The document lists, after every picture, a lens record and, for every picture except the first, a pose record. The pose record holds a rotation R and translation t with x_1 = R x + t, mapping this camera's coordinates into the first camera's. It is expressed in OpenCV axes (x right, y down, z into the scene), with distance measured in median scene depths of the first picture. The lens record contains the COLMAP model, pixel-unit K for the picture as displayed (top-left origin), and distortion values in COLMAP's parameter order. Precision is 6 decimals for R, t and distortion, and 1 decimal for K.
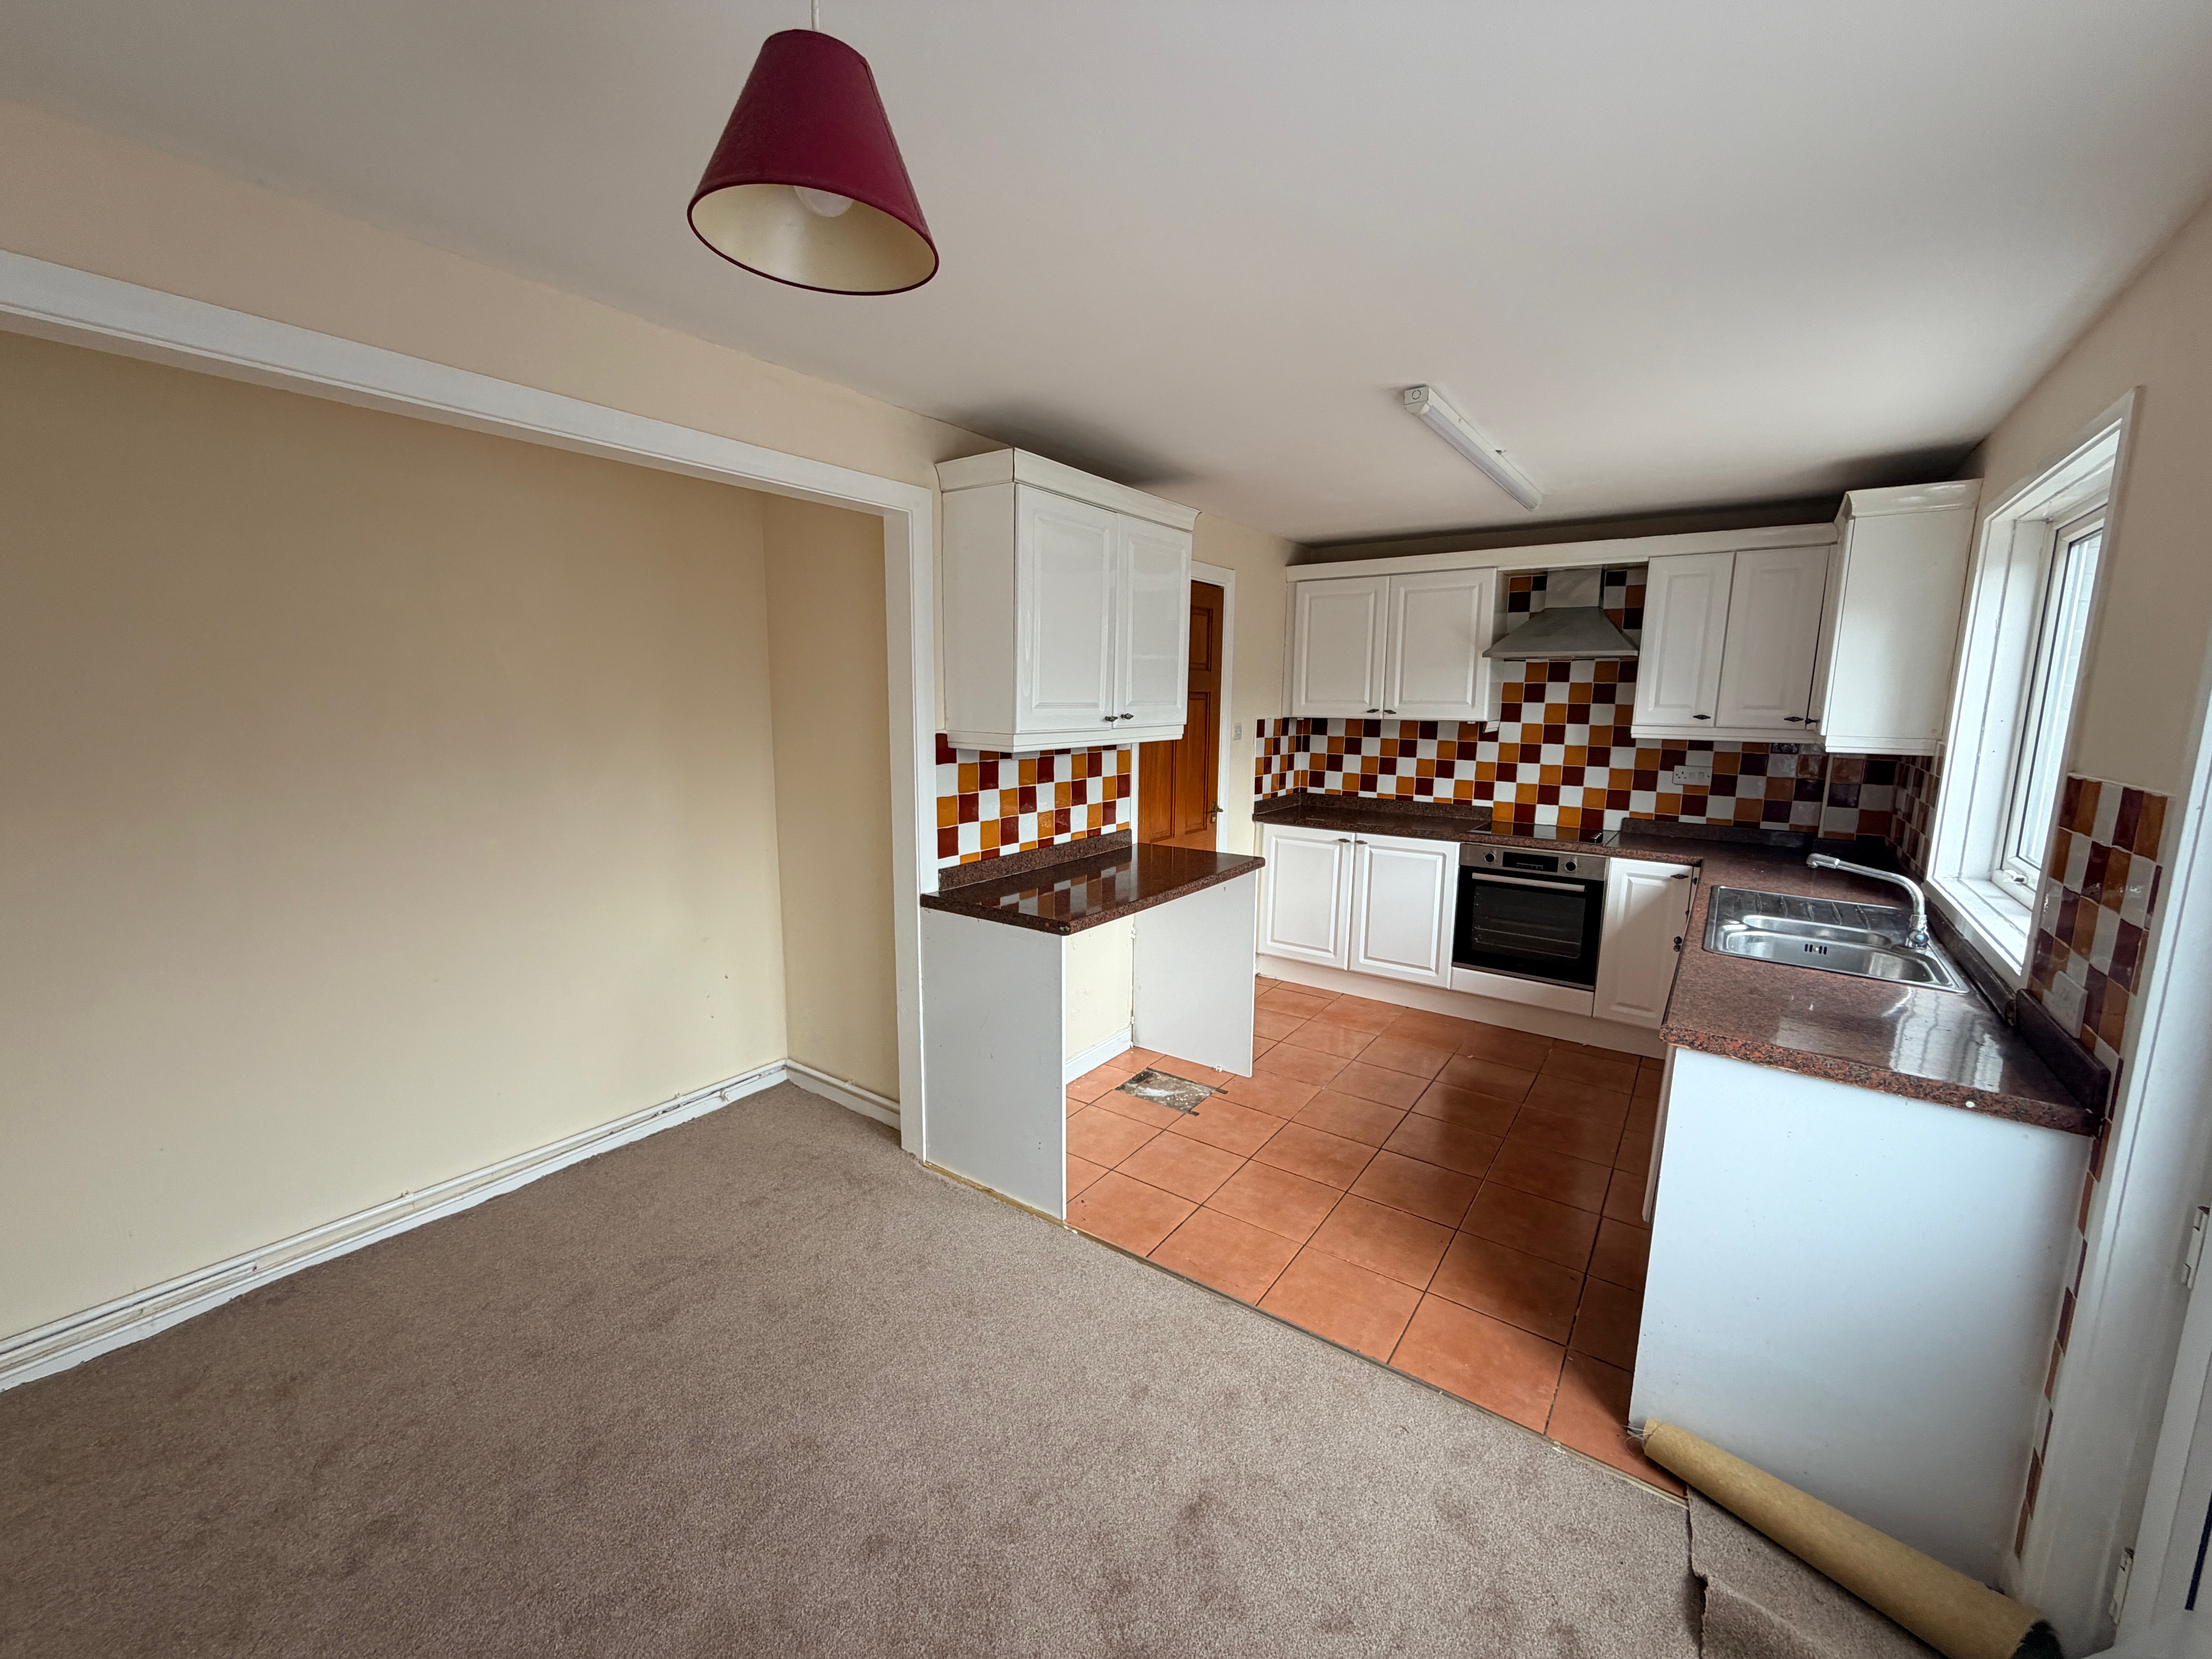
lens RADIAL K [[882.0, 0, 1086.4], [0, 882.0, 831.0], [0, 0, 1]] dist [-0.001644, -0.000249]
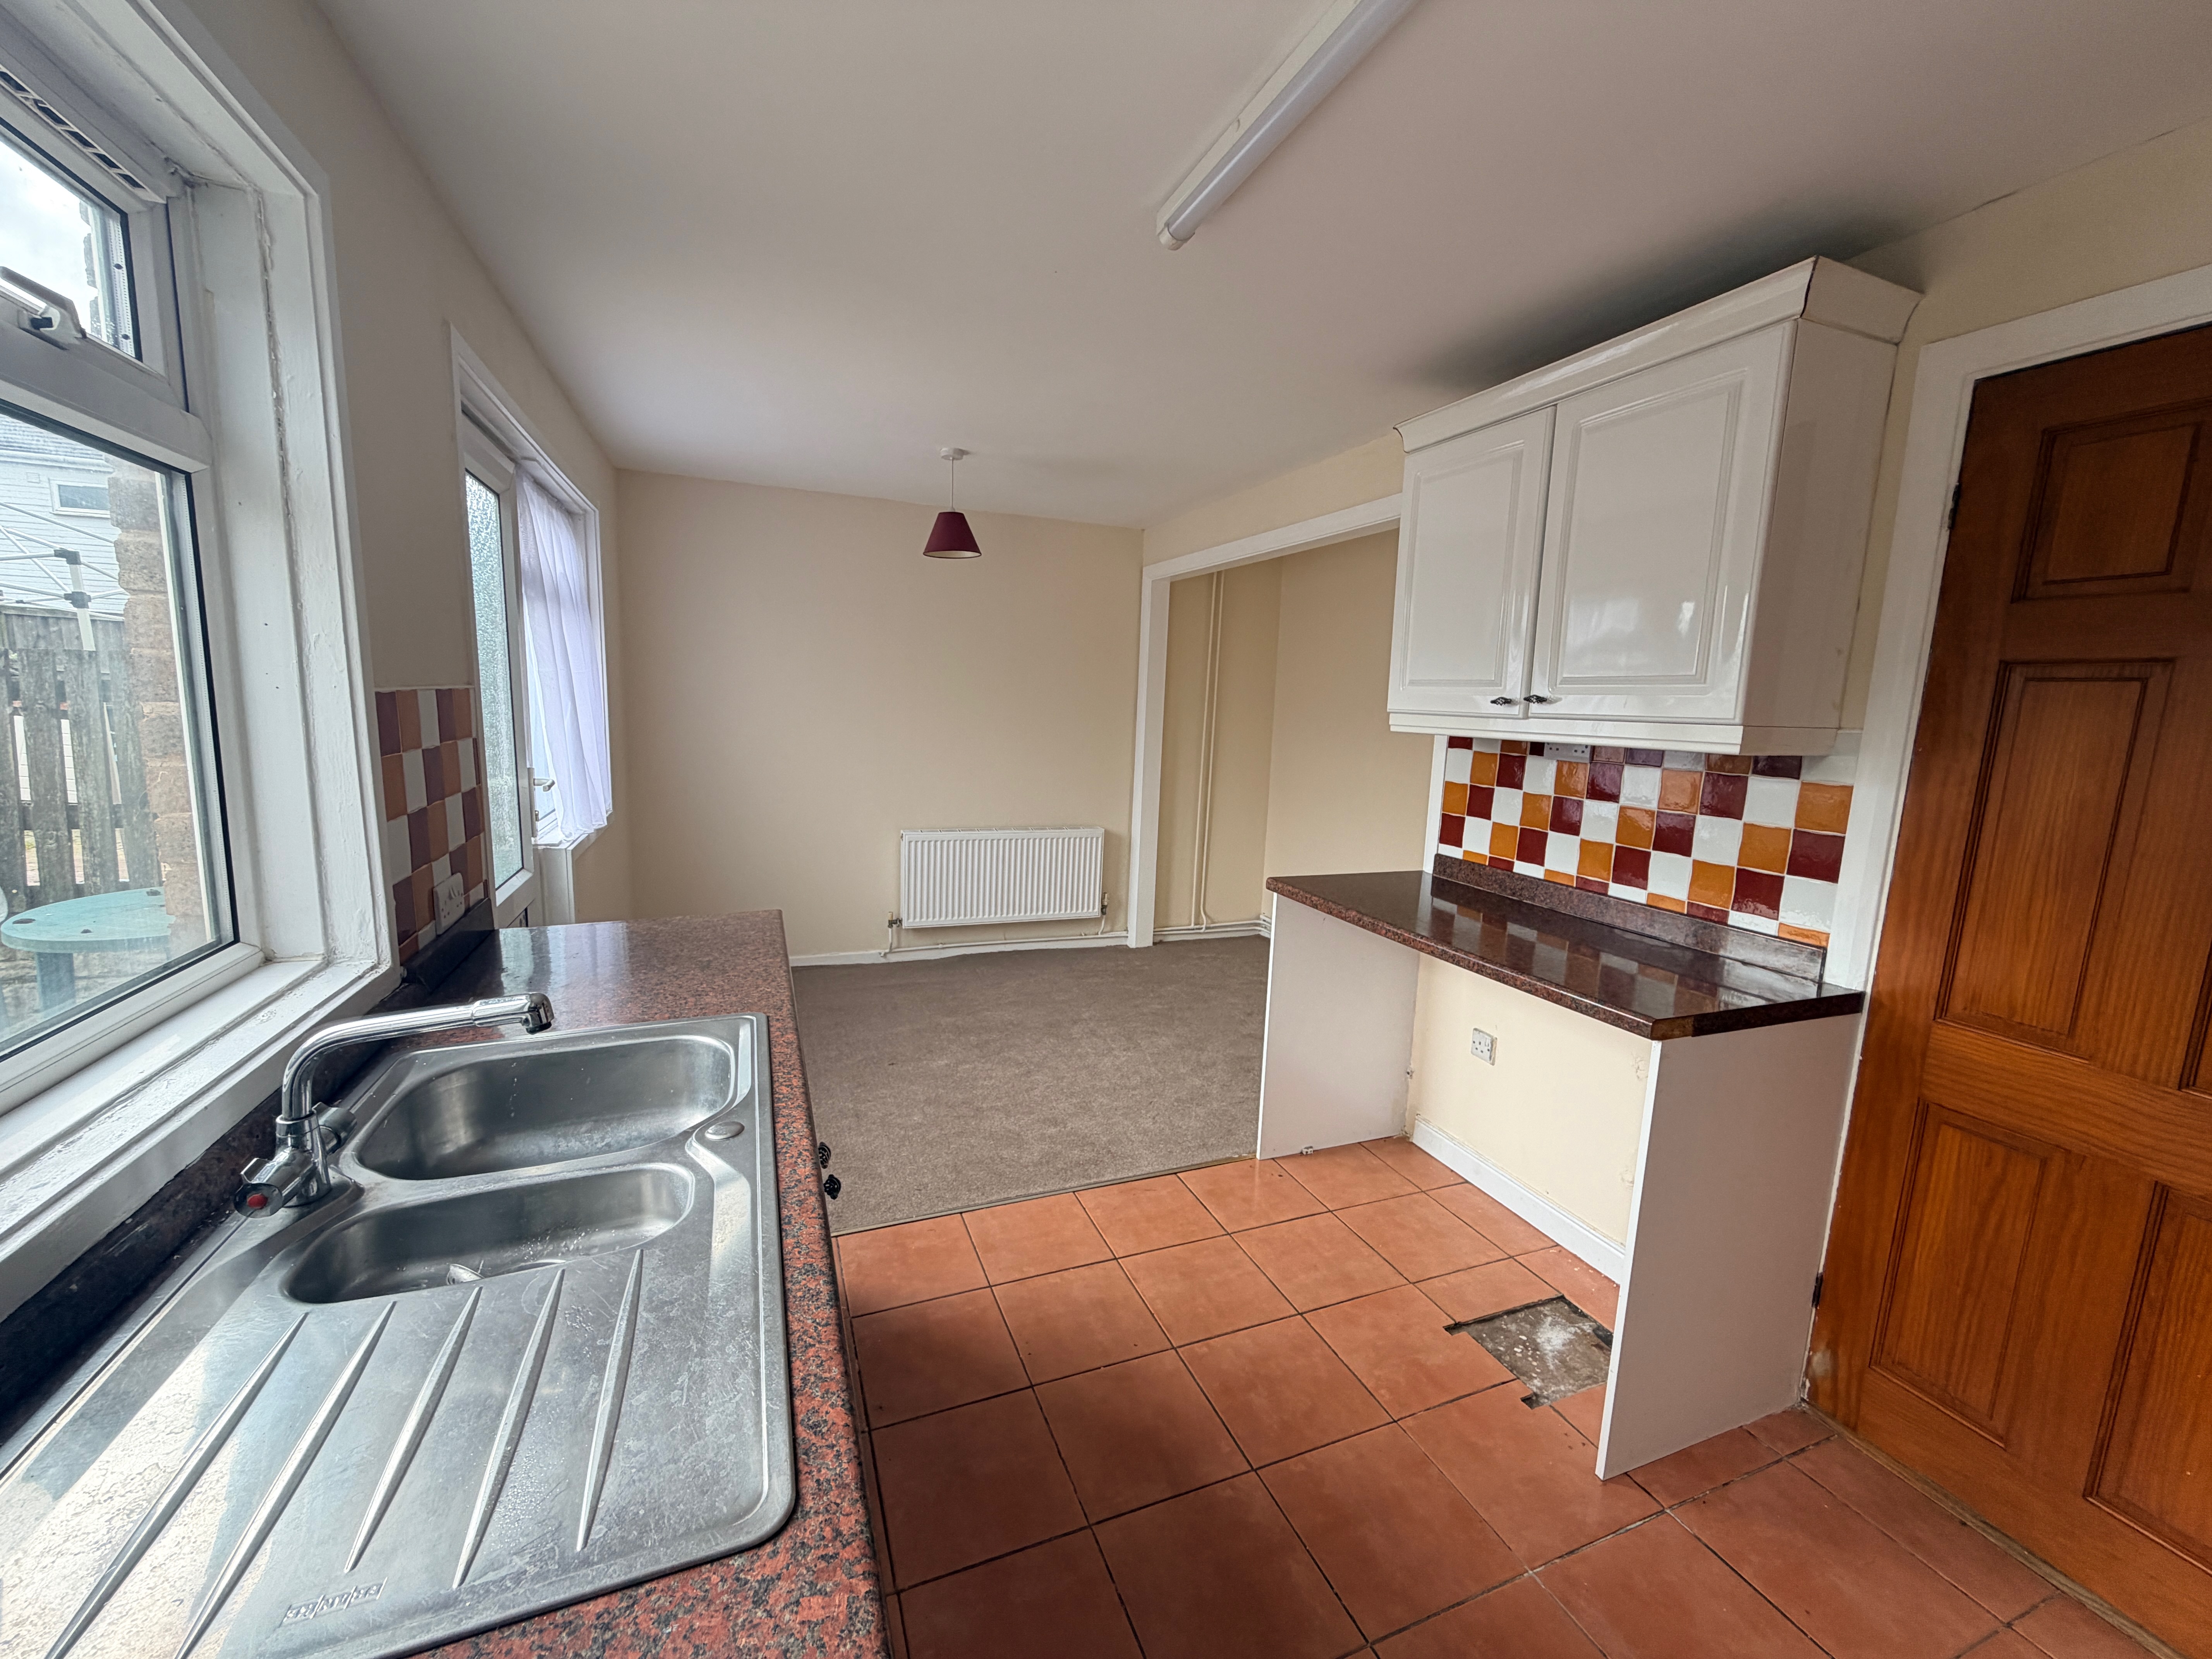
lens RADIAL K [[883.9, 0, 1097.5], [0, 883.9, 837.4], [0, 0, 1]] dist [-0.049029, -0.000050]
pose [[-0.537451, 0.099285, -0.837430, 0.826455], [-0.169284, 0.960129, 0.222477, -0.123511], [0.826129, 0.261334, -0.499214, 1.125703]]
